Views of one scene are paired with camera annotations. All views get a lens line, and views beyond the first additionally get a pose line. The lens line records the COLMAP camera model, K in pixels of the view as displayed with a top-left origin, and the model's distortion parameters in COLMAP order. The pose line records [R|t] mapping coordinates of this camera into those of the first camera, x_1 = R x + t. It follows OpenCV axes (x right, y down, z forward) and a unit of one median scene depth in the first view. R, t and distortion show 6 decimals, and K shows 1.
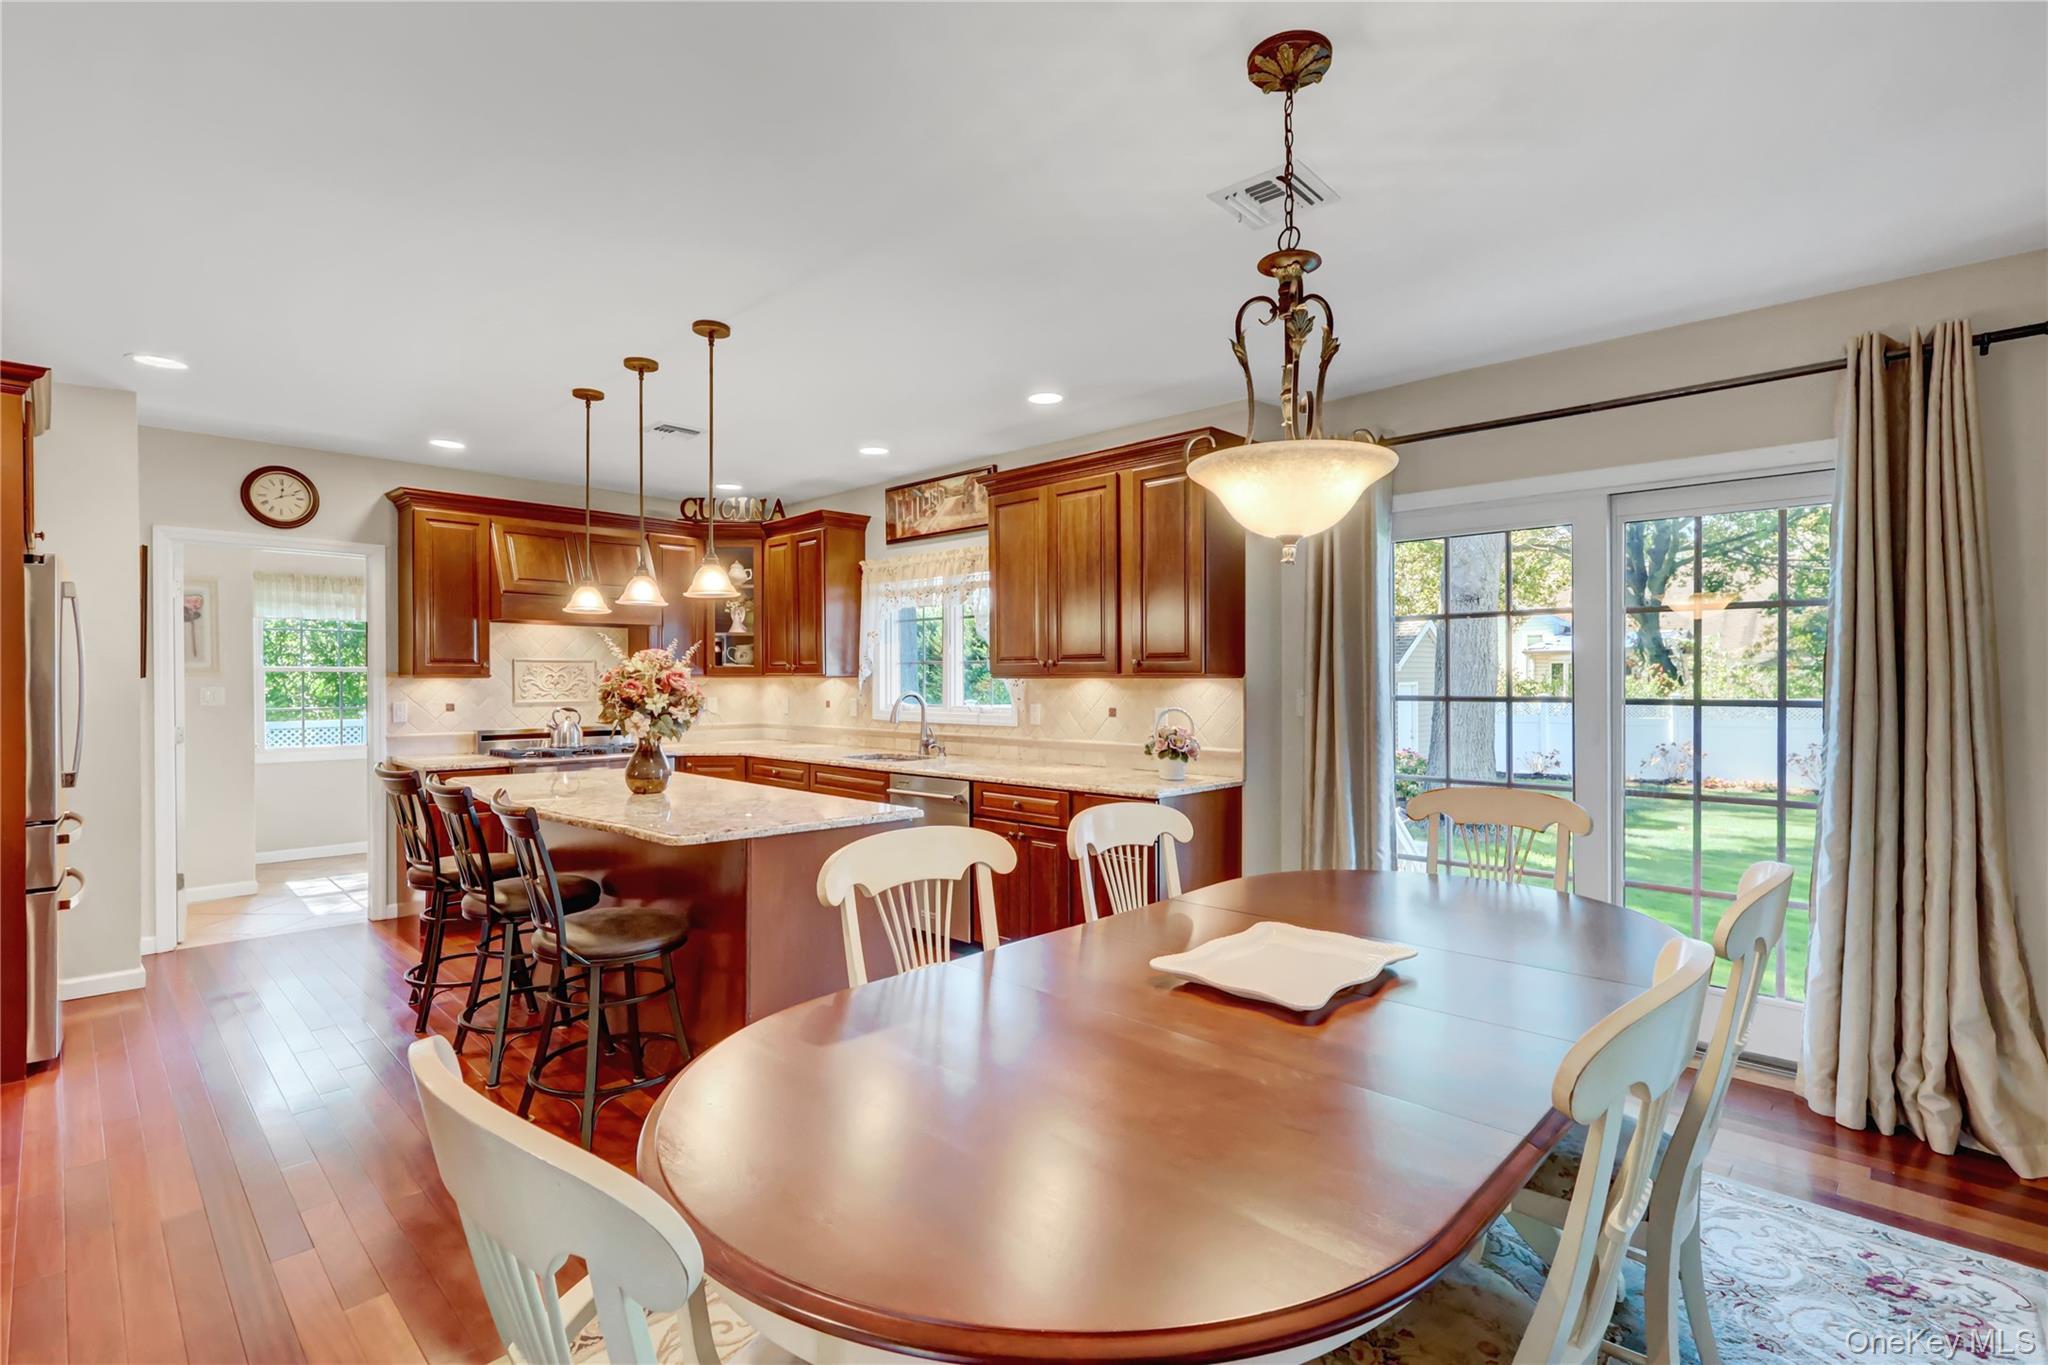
lens RADIAL K [[939.9, 0, 1010.8], [0, 939.9, 695.1], [0, 0, 1]] dist [0.003139, 0.000605]
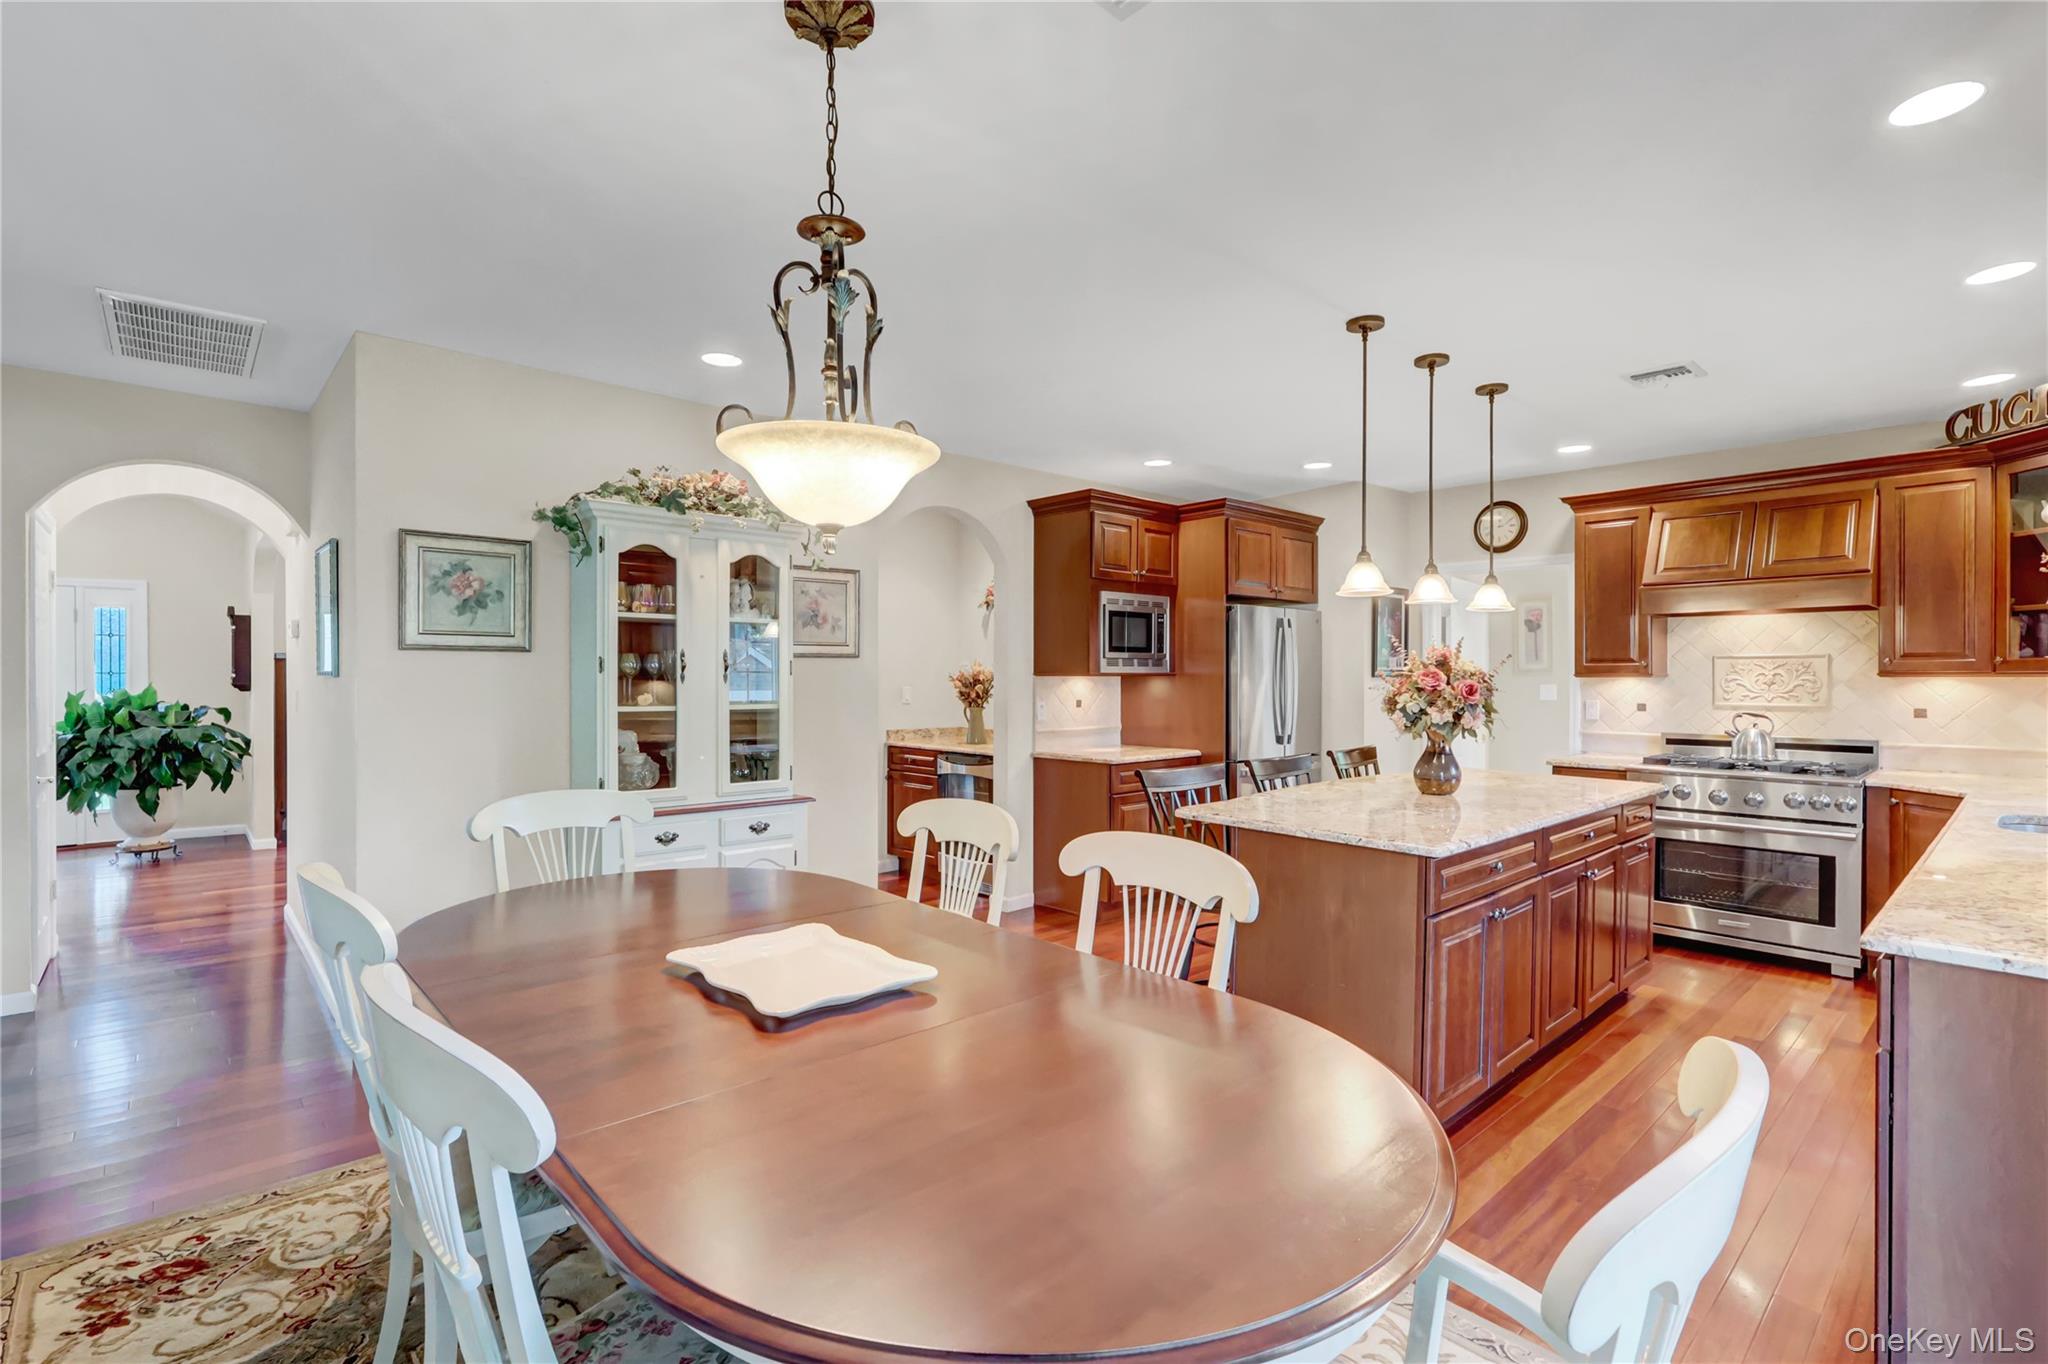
lens RADIAL K [[939.9, 0, 1035.1], [0, 939.9, 681.2], [0, 0, 1]] dist [0.003139, 0.000605]
pose [[-0.031936, 0.005178, -0.999476, 0.416558], [-0.016927, 0.999840, 0.005720, -0.009157], [0.999347, 0.017100, -0.031844, 0.418278]]
